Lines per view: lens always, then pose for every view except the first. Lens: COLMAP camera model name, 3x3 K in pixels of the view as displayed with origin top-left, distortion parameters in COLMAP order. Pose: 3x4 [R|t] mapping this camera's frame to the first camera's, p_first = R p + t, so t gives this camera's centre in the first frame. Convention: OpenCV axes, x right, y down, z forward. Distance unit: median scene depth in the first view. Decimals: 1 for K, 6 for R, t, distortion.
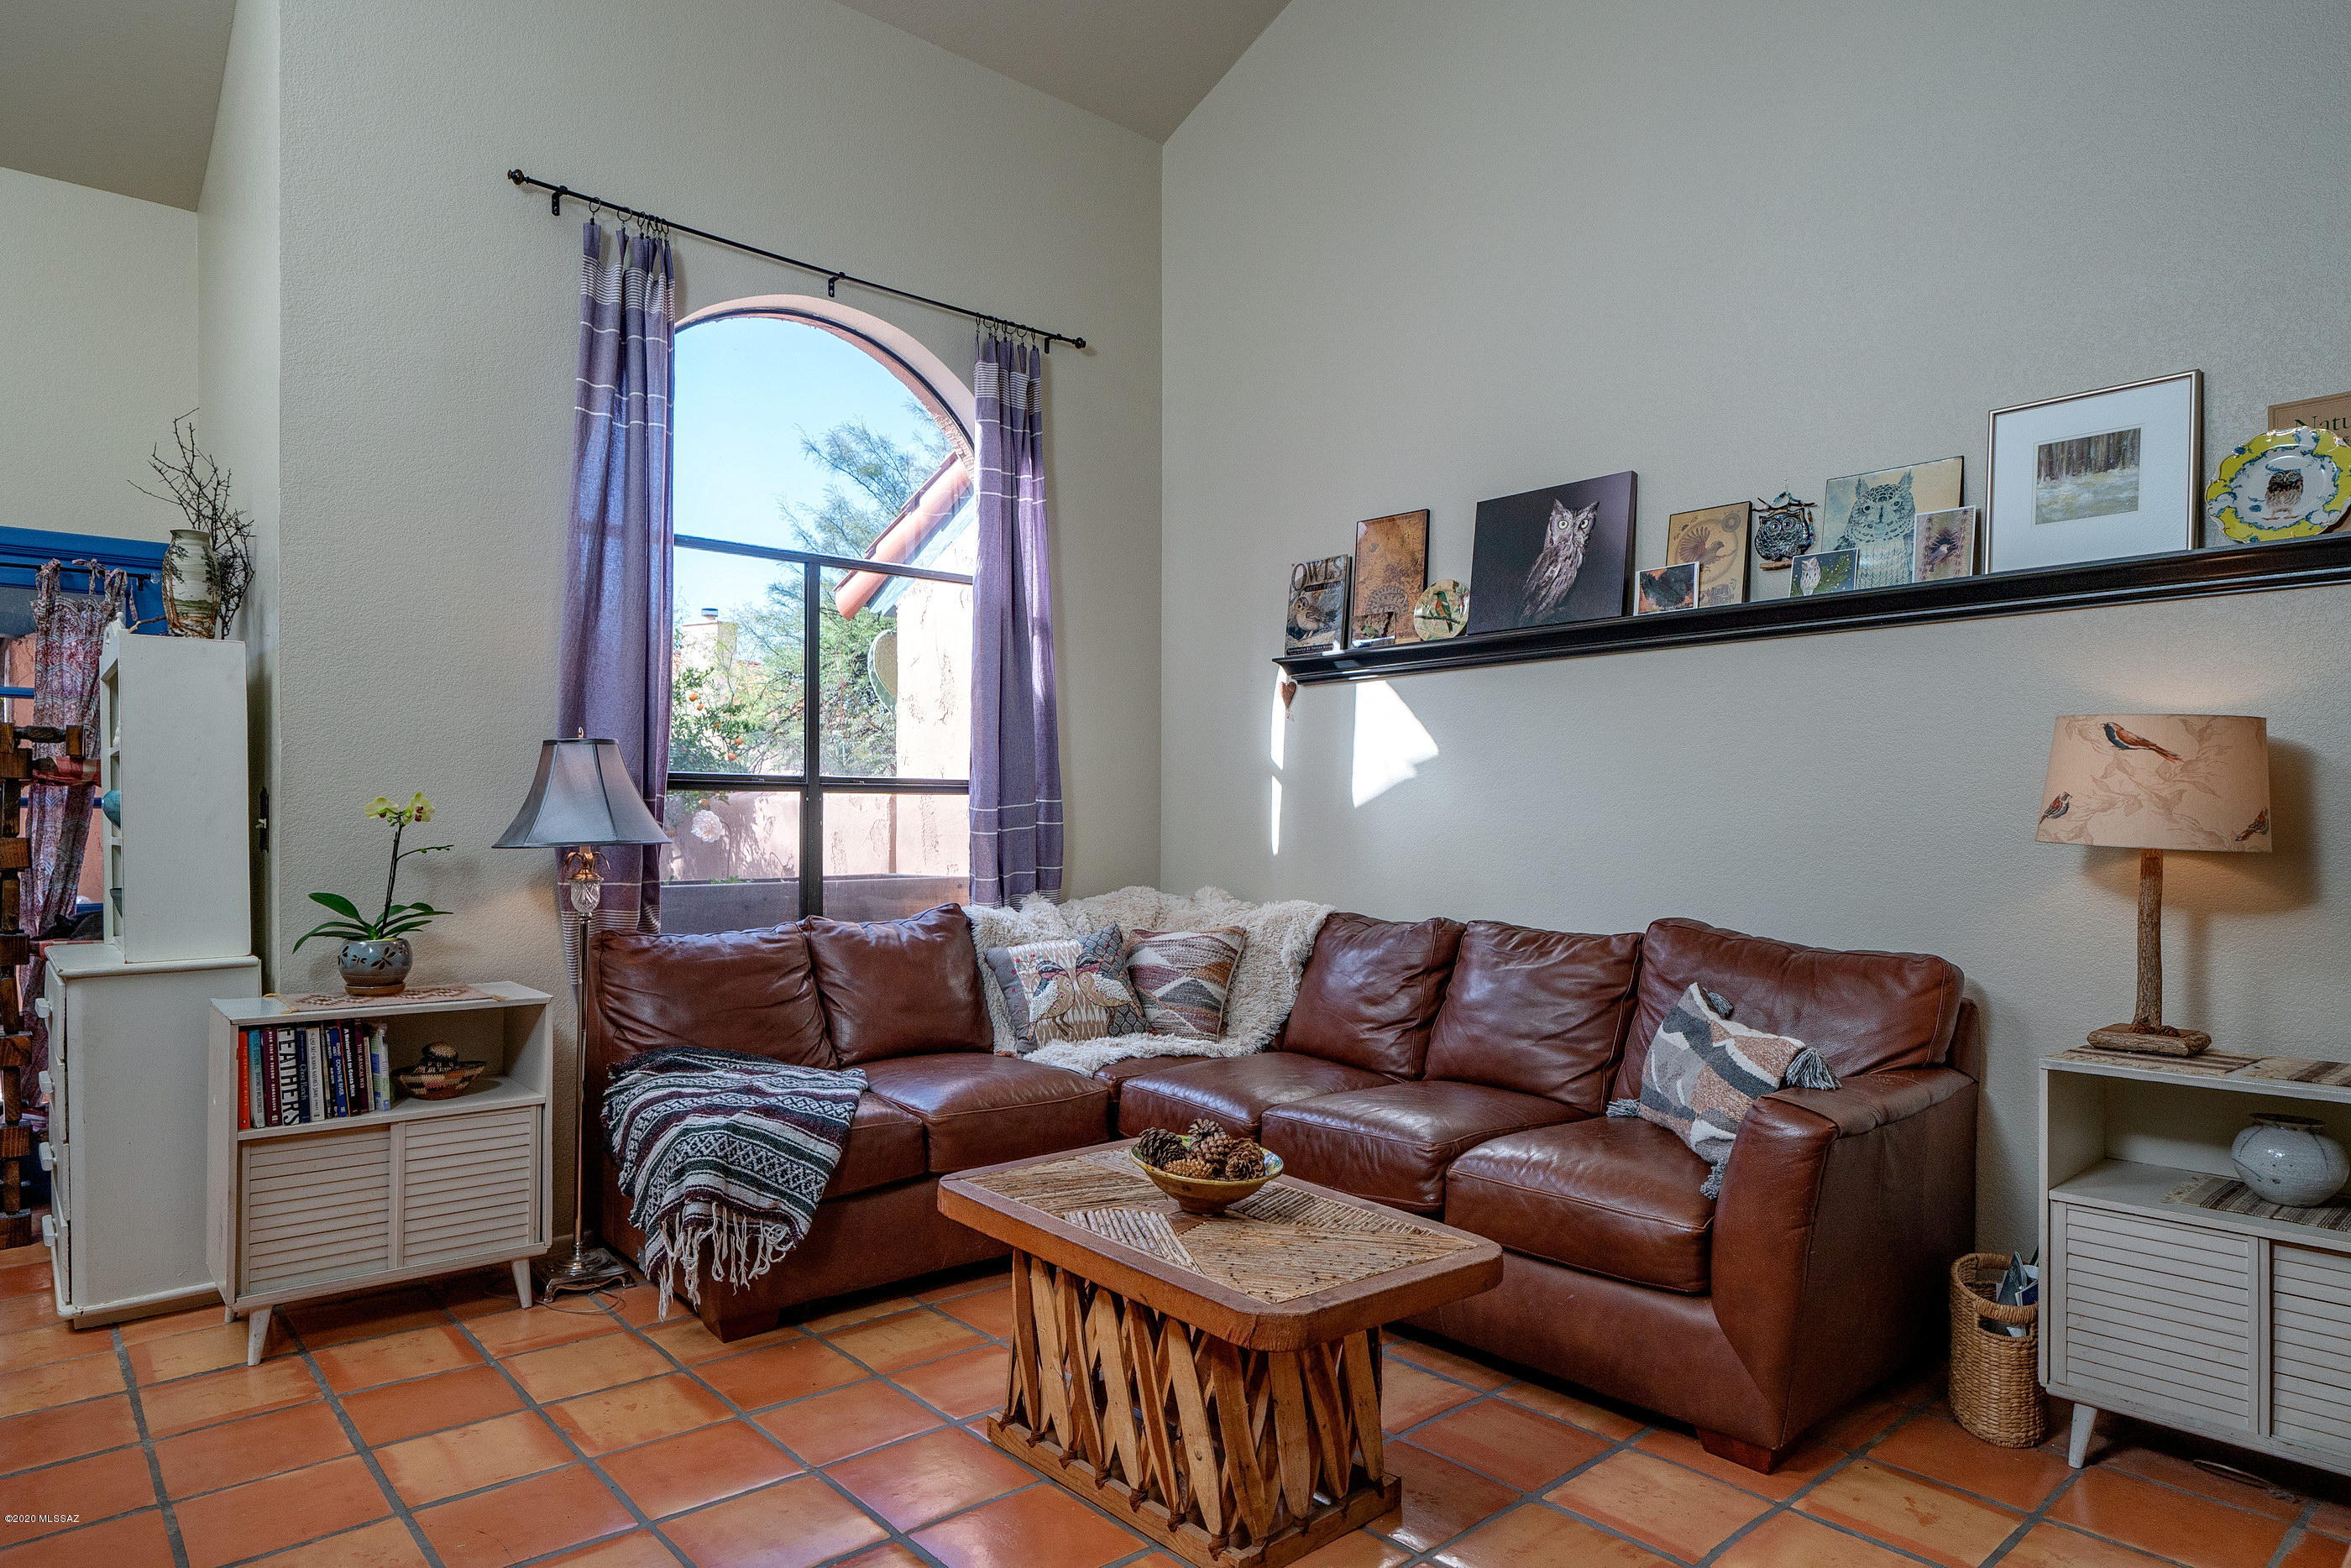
lens RADIAL K [[1345.5, 0, 1126.4], [0, 1345.5, 822.1], [0, 0, 1]] dist [-0.023546, 0.001223]
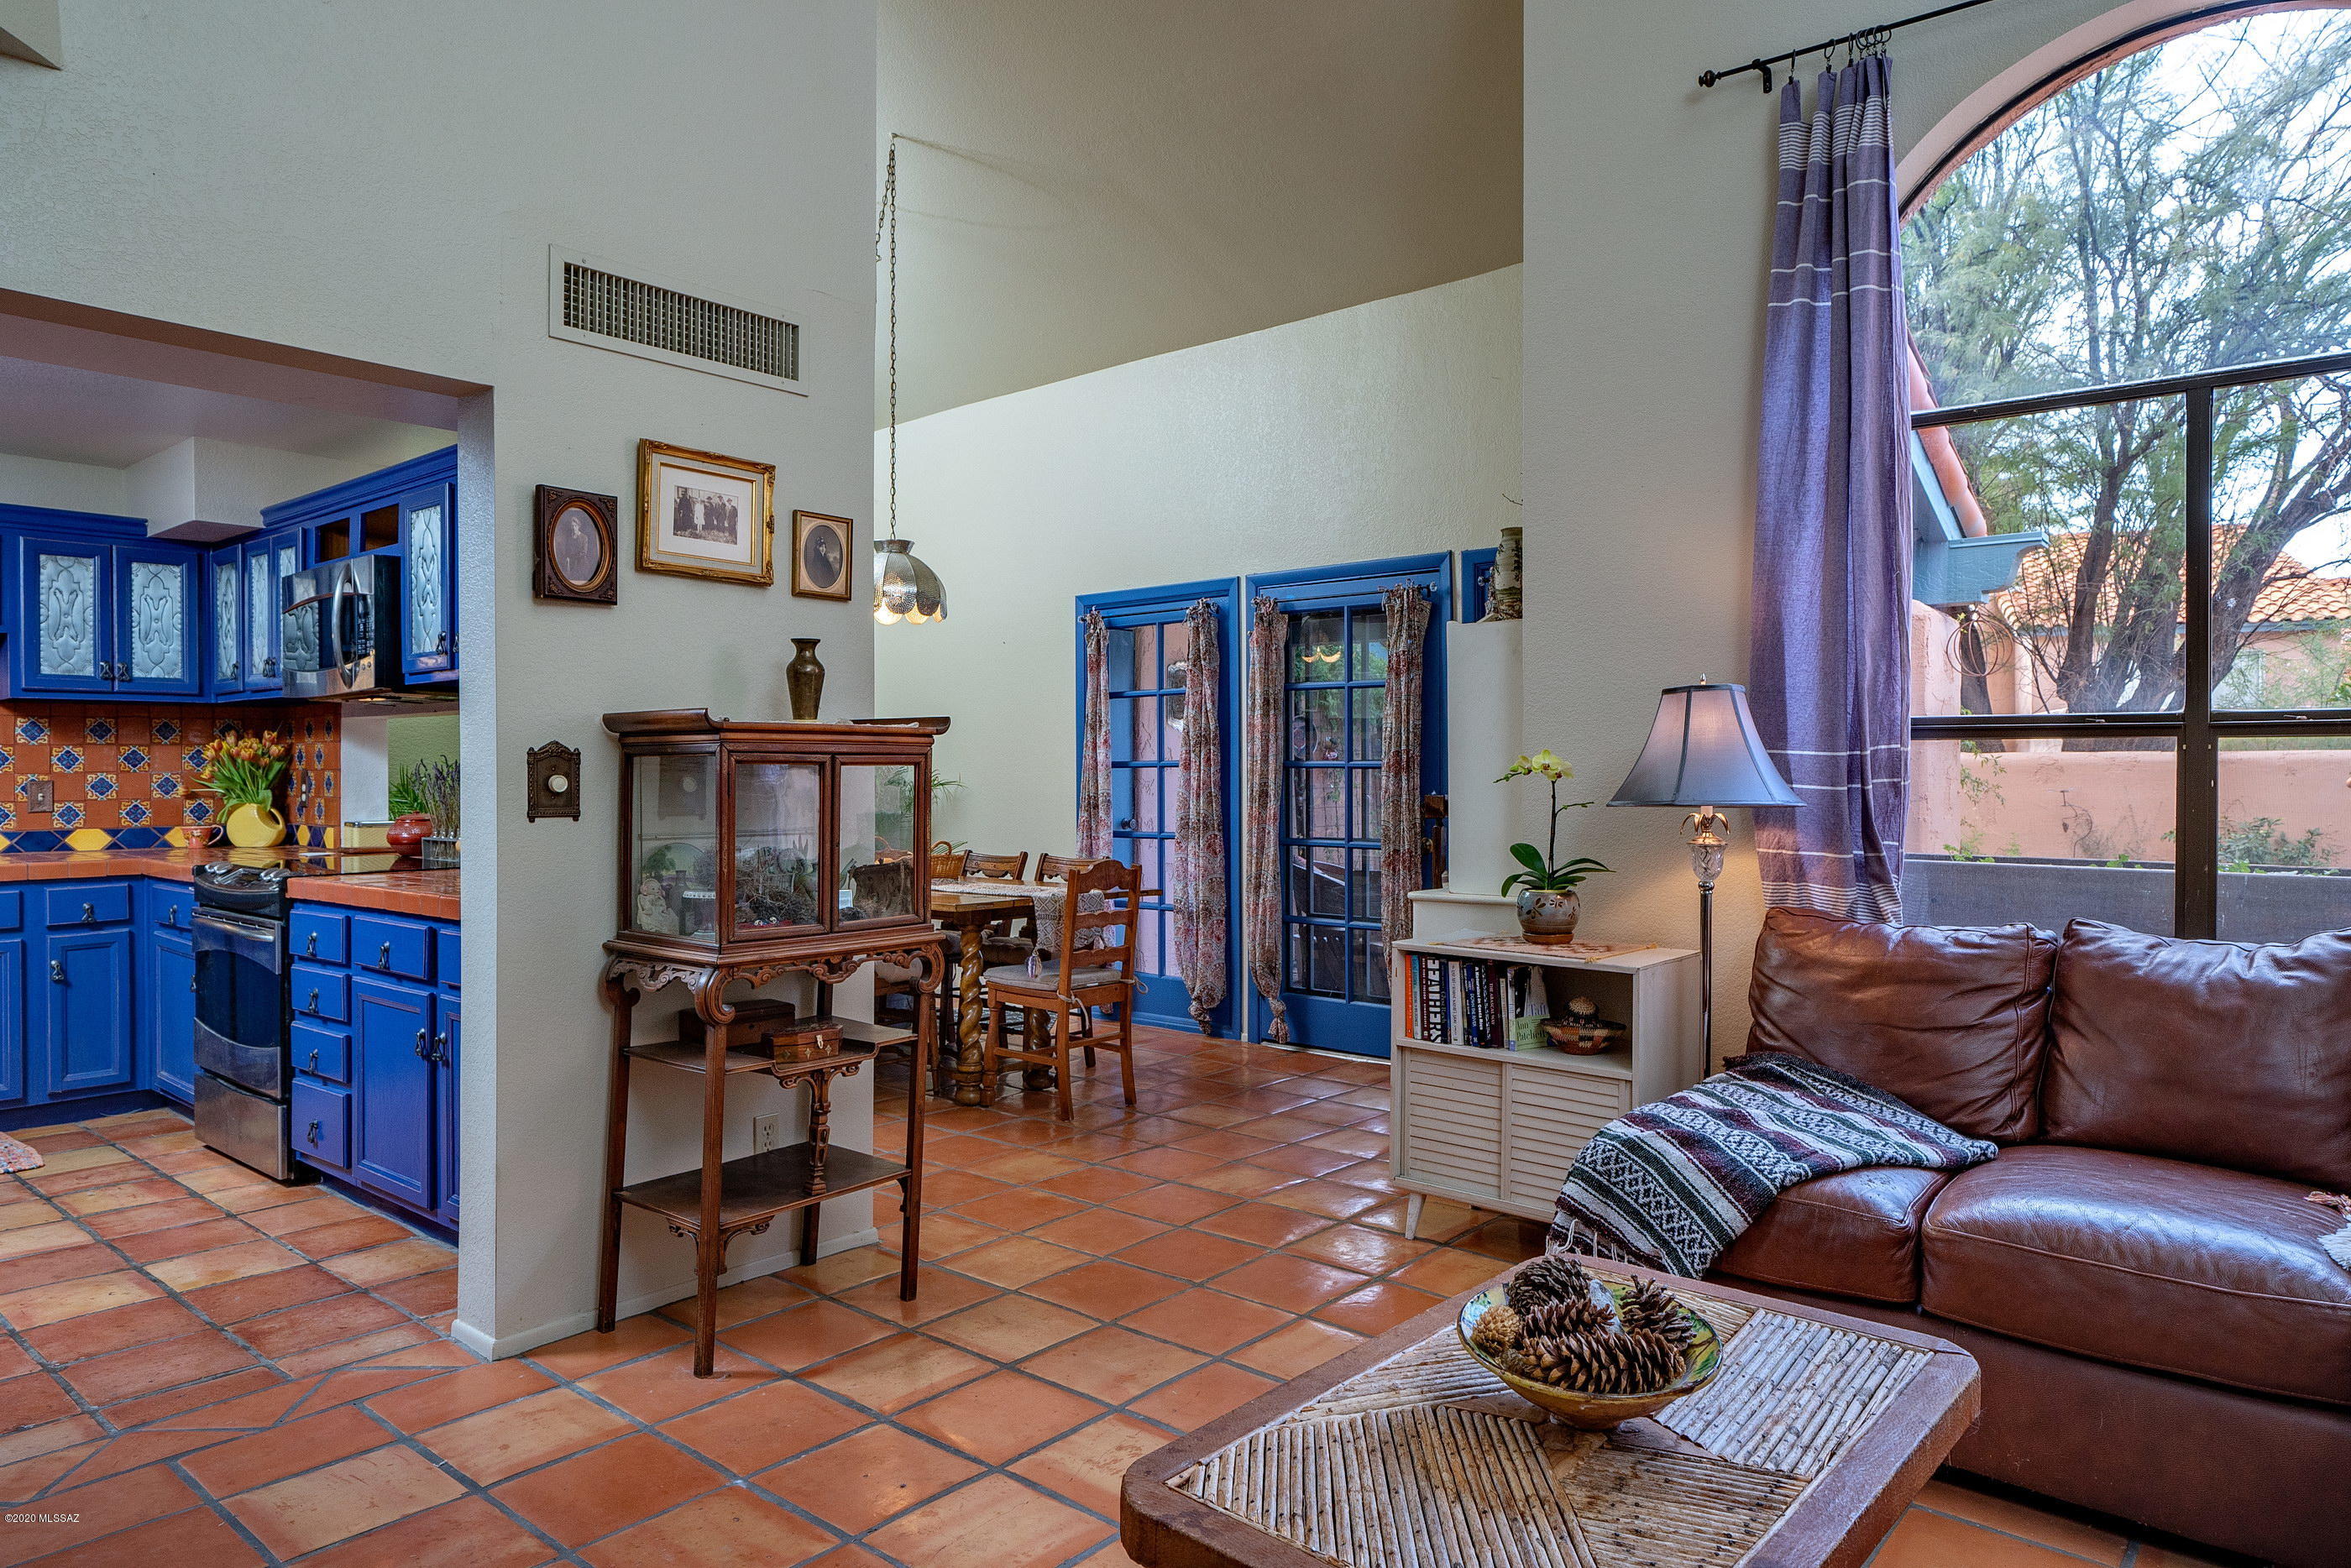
lens RADIAL K [[1415.0, 0, 1185.3], [0, 1415.0, 783.1], [0, 0, 1]] dist [-0.001825, -0.000520]
pose [[0.162374, 0.005163, -0.986716, 0.459667], [-0.006123, 0.999972, 0.004225, -0.000327], [0.986710, 0.005356, 0.162401, 0.499040]]
